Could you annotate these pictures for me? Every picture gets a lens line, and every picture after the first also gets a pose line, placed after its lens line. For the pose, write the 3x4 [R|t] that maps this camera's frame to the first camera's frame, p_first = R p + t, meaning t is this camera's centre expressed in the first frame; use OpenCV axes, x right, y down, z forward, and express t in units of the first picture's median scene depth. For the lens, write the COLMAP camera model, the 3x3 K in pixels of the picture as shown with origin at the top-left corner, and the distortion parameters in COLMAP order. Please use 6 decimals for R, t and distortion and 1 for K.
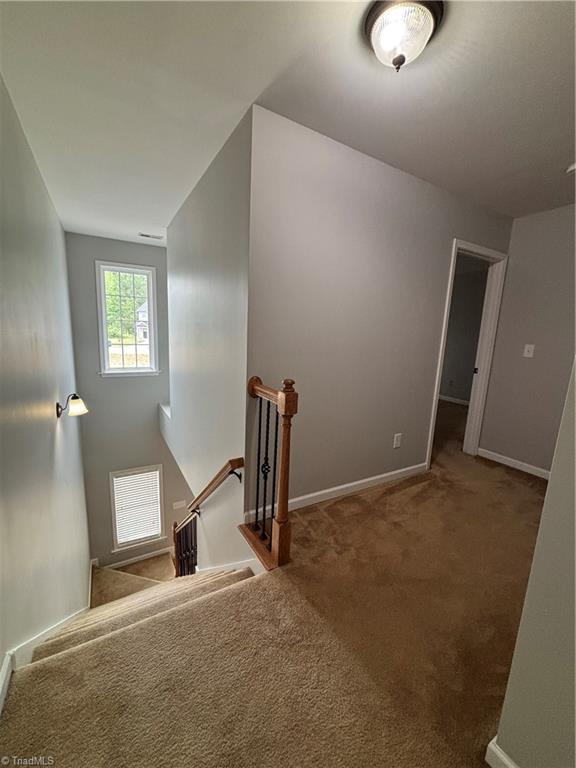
lens RADIAL K [[311.3, 0, 289.1], [0, 311.3, 382.9], [0, 0, 1]] dist [0.001184, -0.000737]
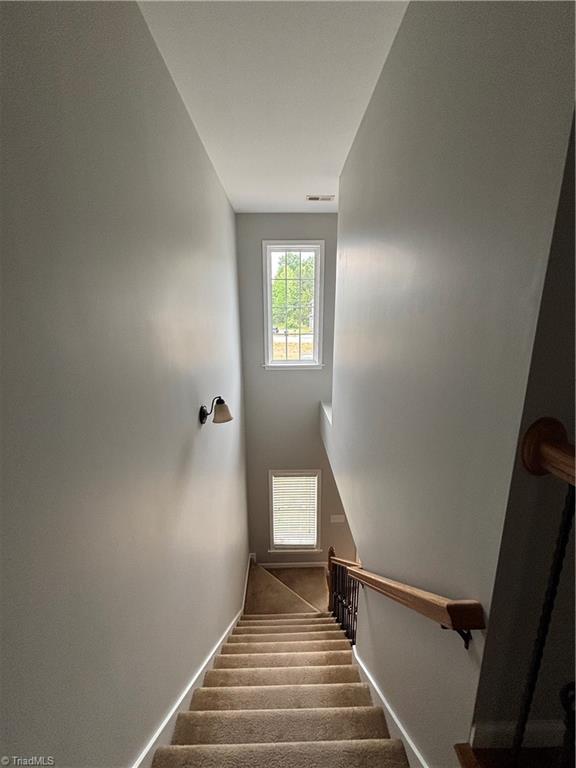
lens RADIAL K [[311.3, 0, 290.1], [0, 311.3, 381.9], [0, 0, 1]] dist [0.001184, -0.000737]
pose [[0.871298, 0.060226, -0.487044, -0.076562], [-0.043876, 0.998027, 0.044920, -0.026188], [0.488789, -0.017770, 0.872221, 0.212634]]
